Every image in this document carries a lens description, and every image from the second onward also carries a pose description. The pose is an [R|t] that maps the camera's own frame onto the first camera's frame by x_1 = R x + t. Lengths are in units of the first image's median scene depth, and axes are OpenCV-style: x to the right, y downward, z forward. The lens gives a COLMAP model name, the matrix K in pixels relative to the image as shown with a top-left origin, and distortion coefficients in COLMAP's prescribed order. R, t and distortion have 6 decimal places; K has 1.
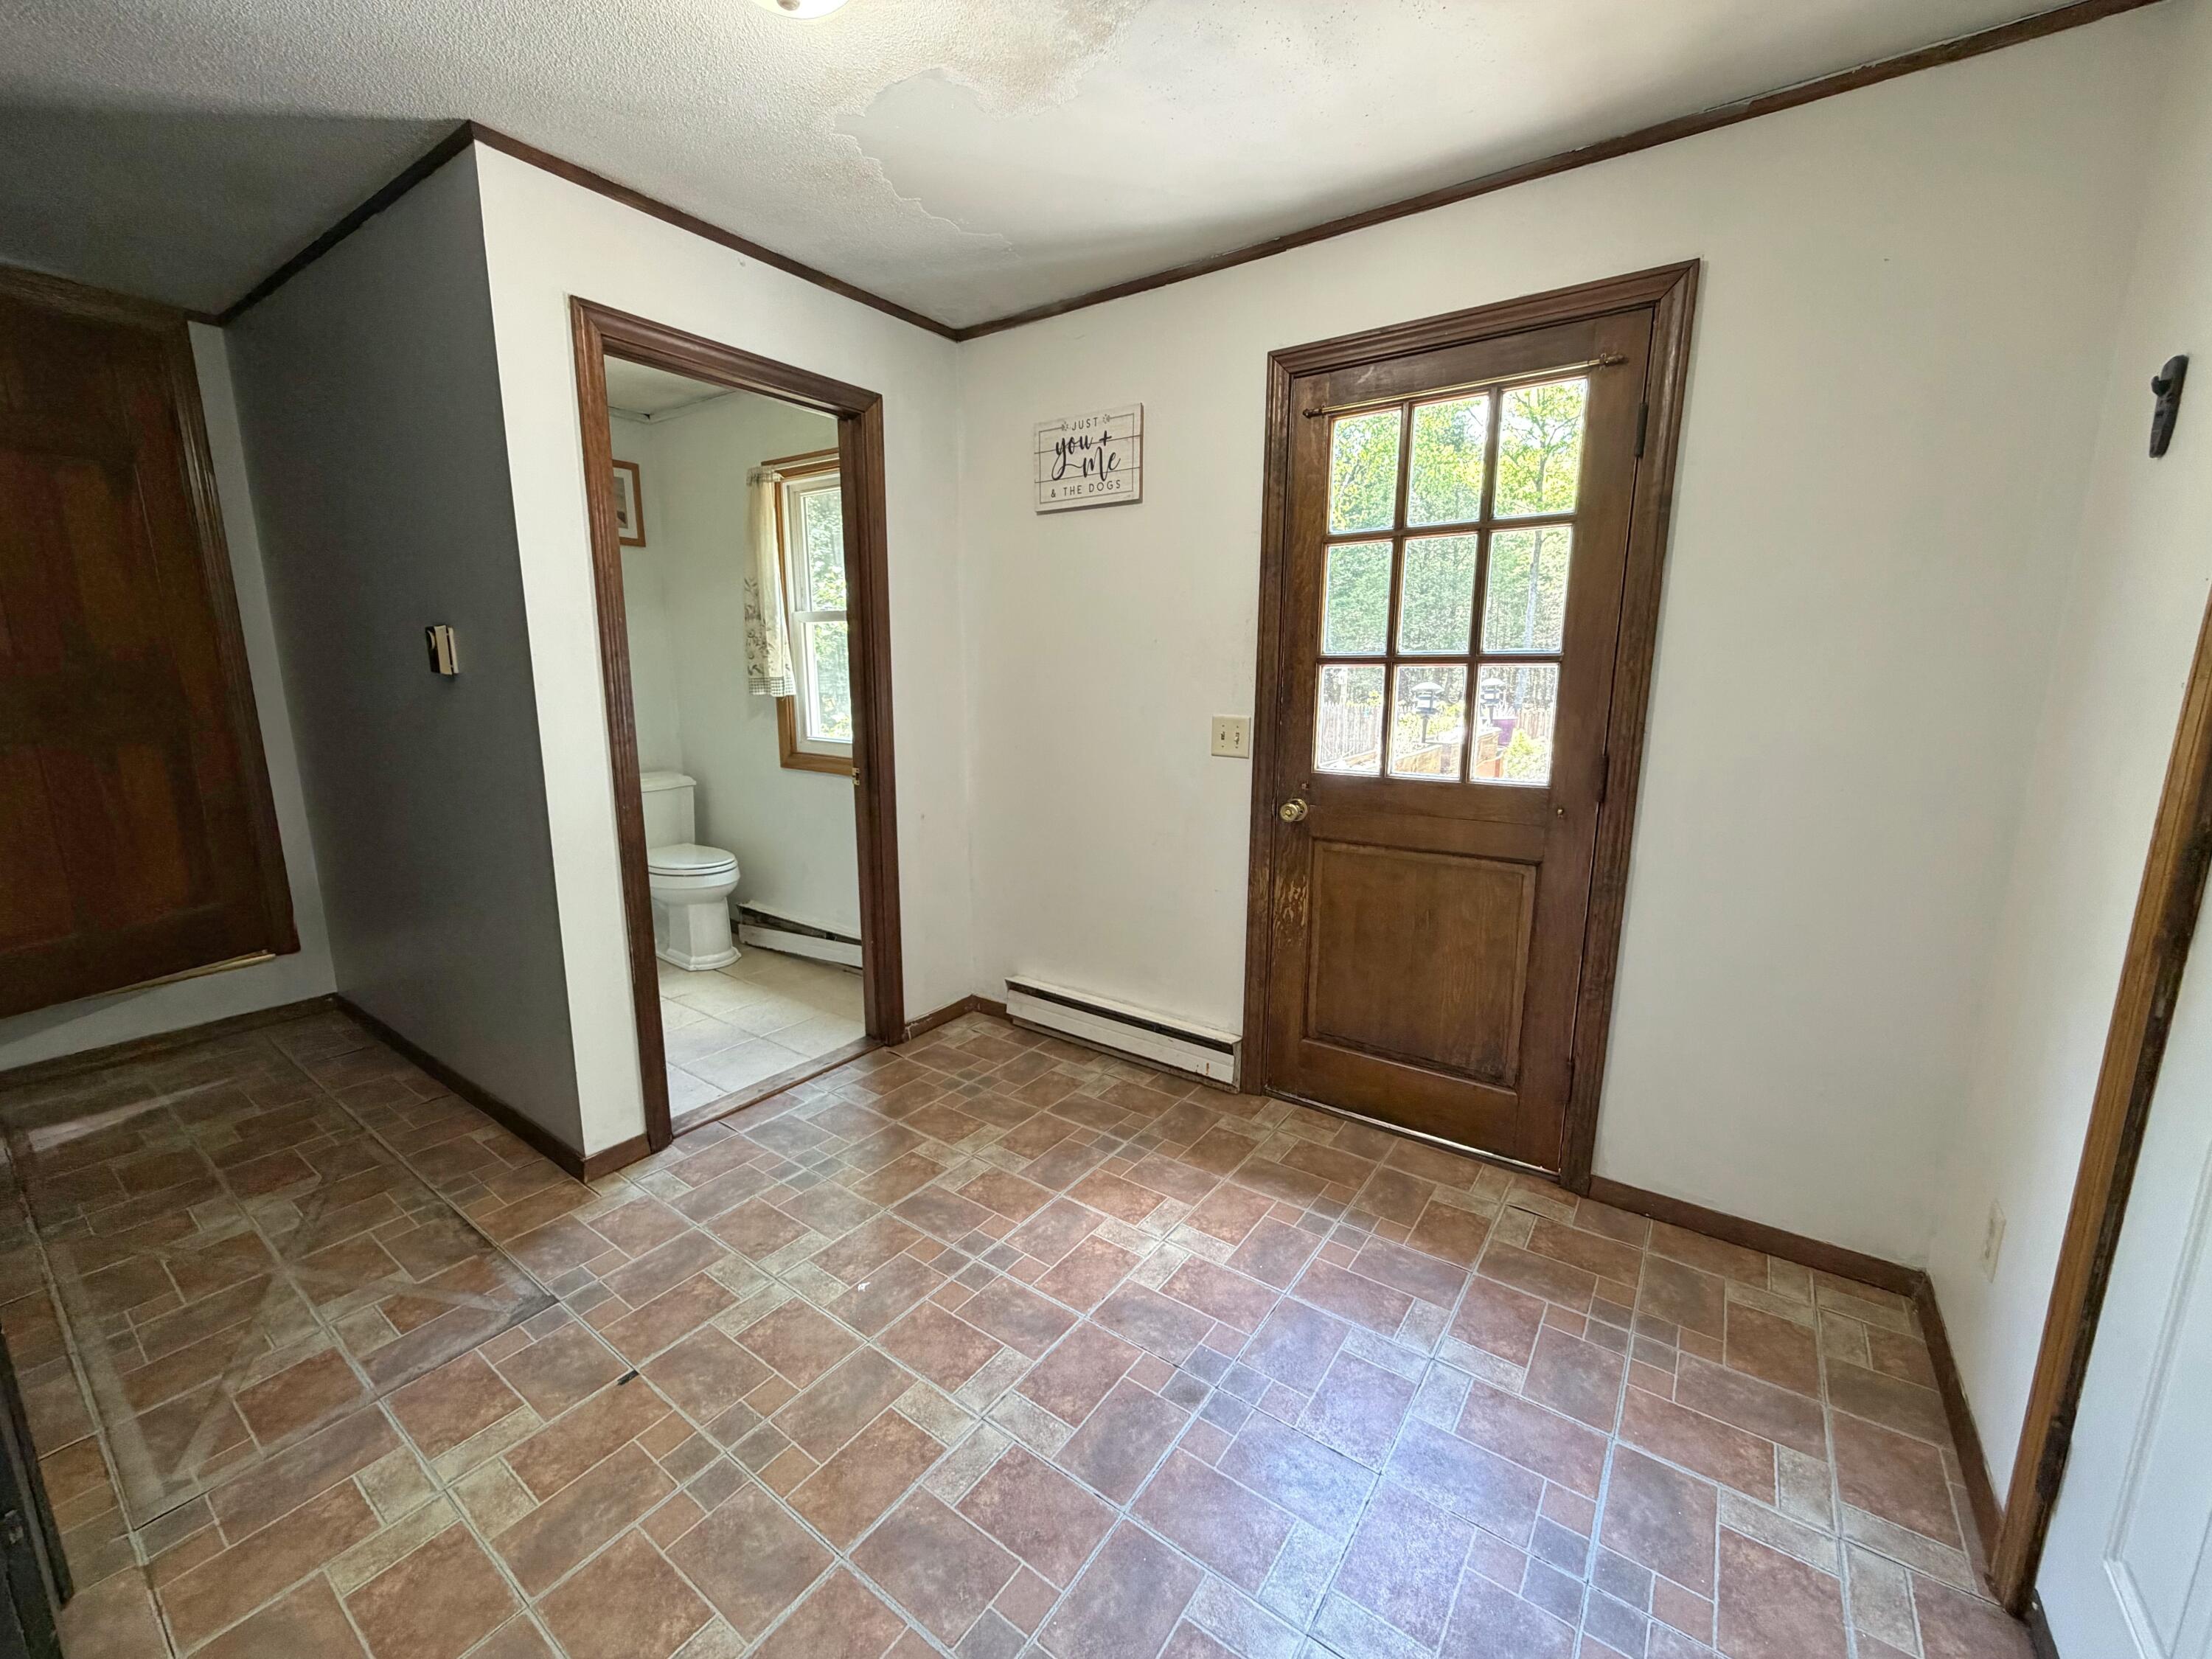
lens RADIAL K [[887.3, 0, 1101.7], [0, 887.3, 829.6], [0, 0, 1]] dist [0.000890, 0.000004]
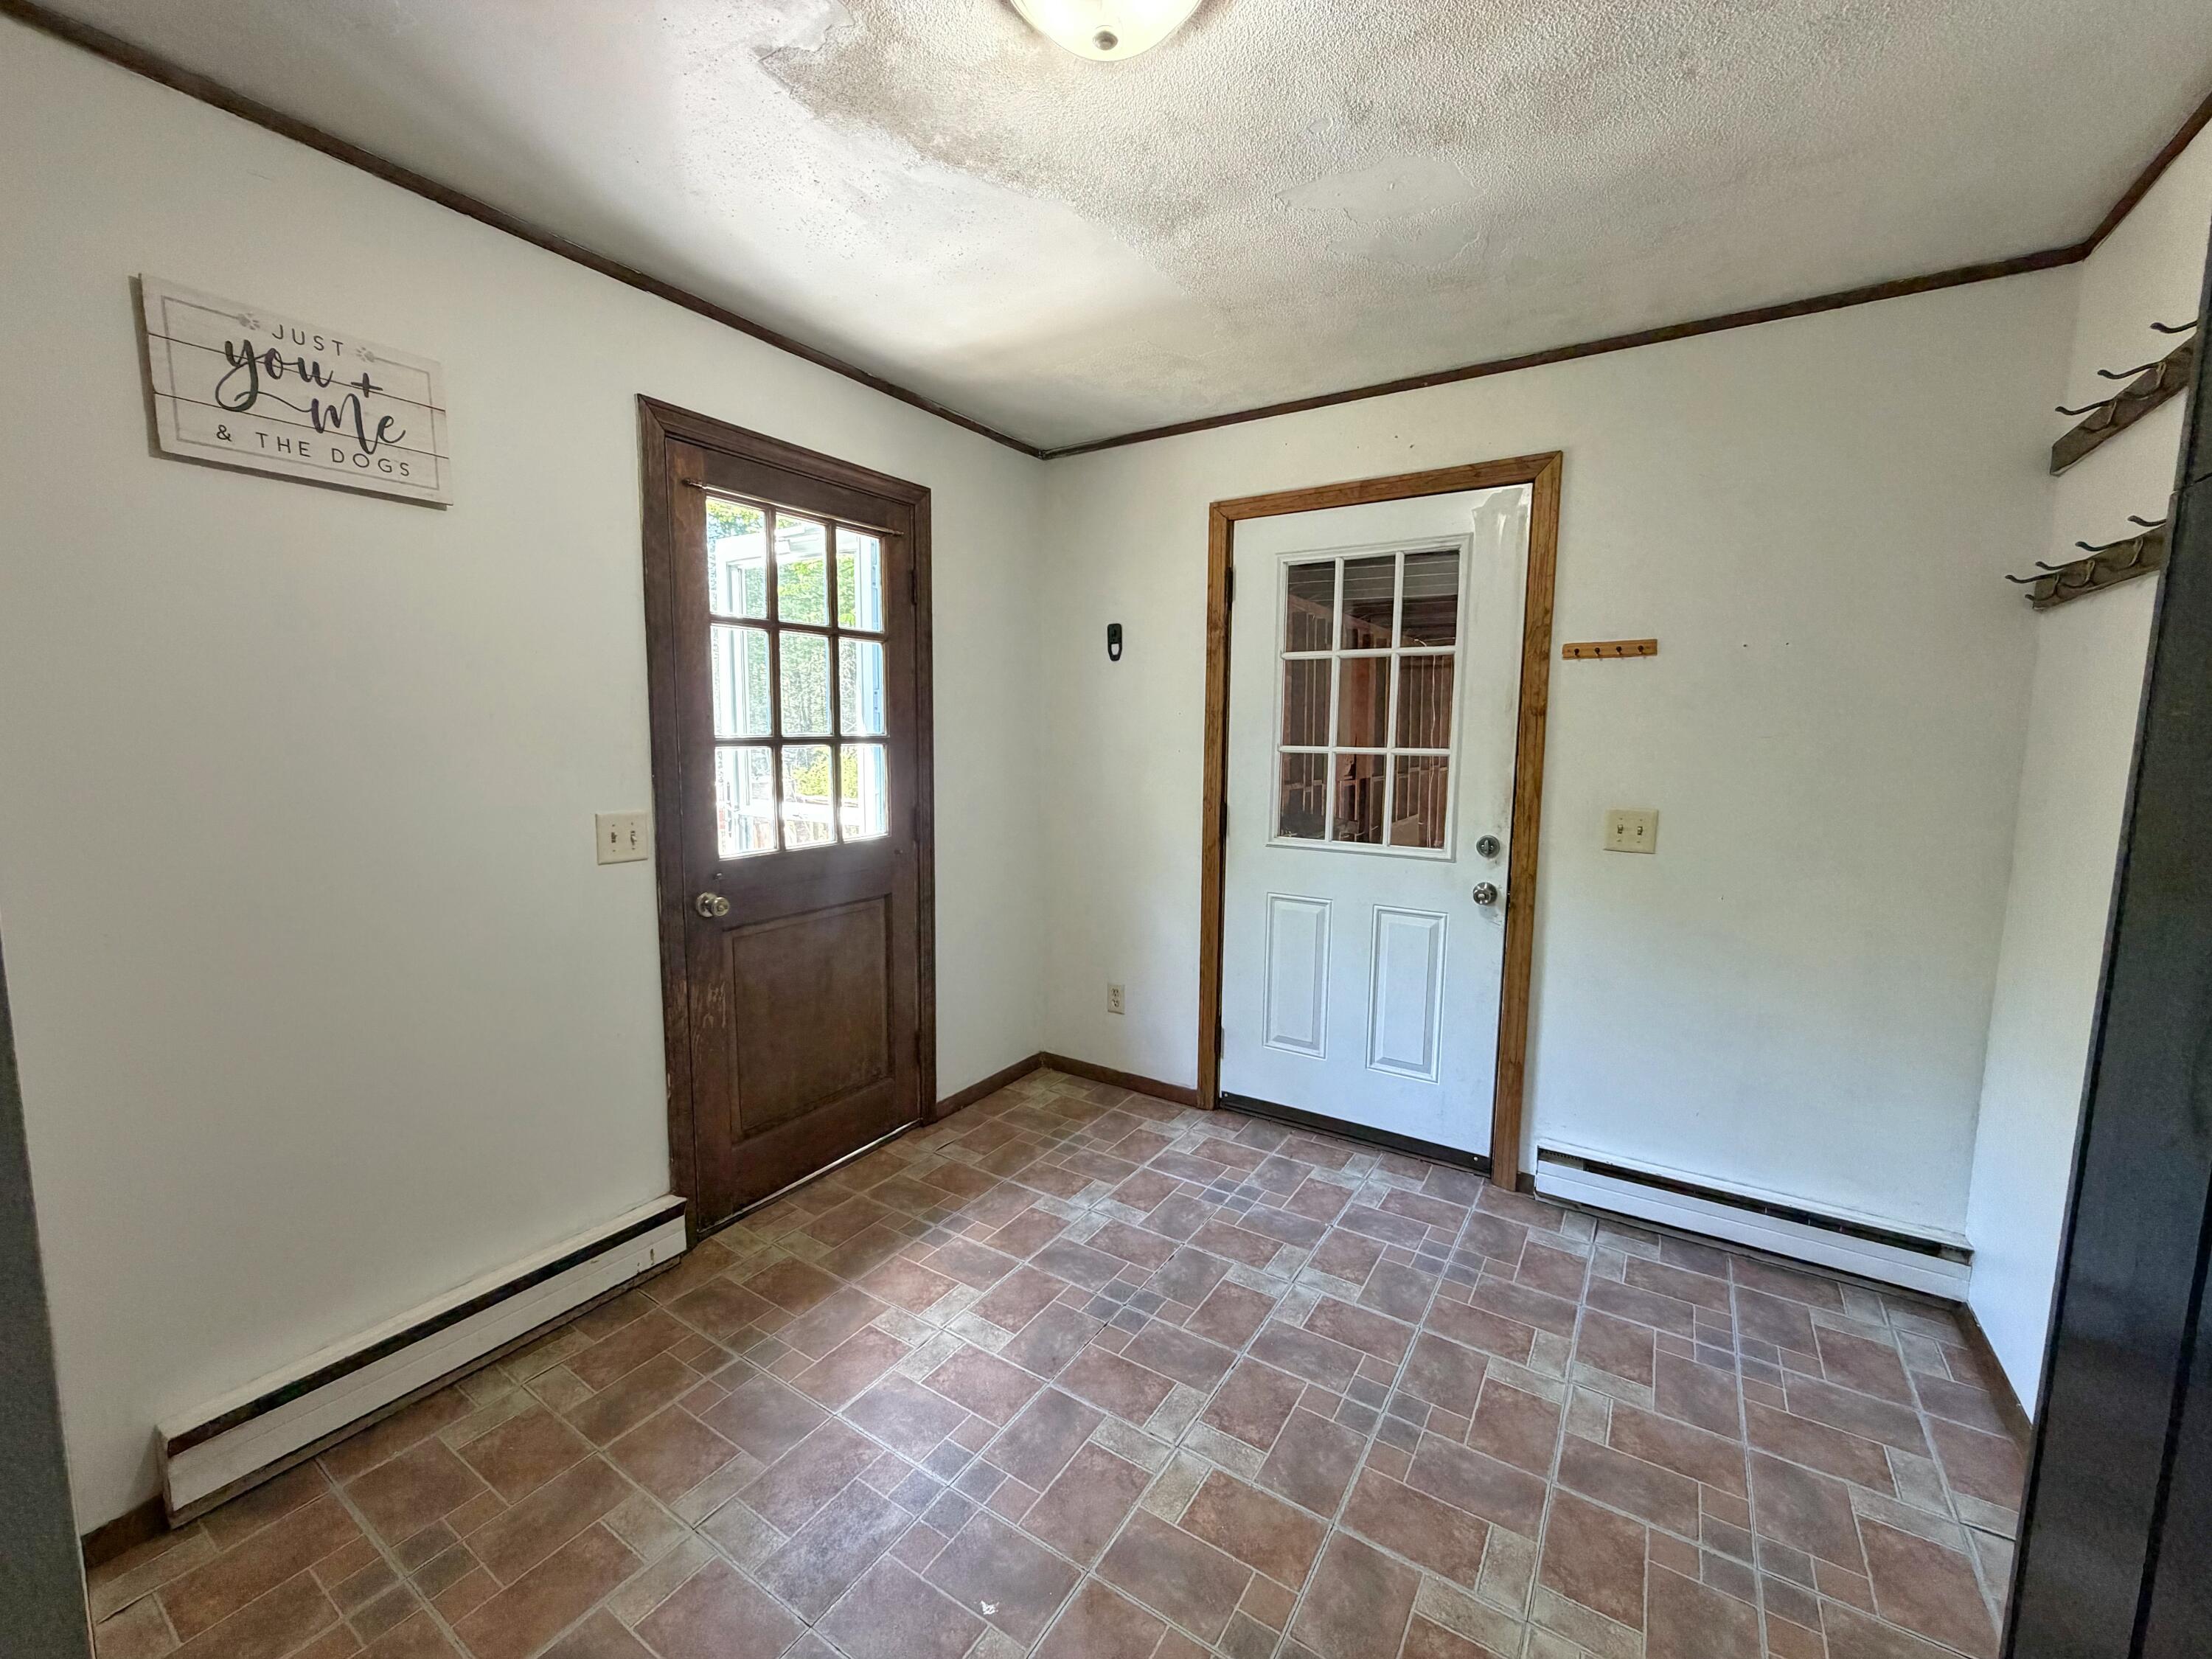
lens RADIAL K [[887.3, 0, 1101.7], [0, 887.3, 831.9], [0, 0, 1]] dist [0.000890, 0.000004]
pose [[-0.046702, -0.116848, 0.992051, -0.757691], [0.178859, 0.976107, 0.123390, -0.148044], [-0.982766, 0.183199, -0.024687, 0.665814]]
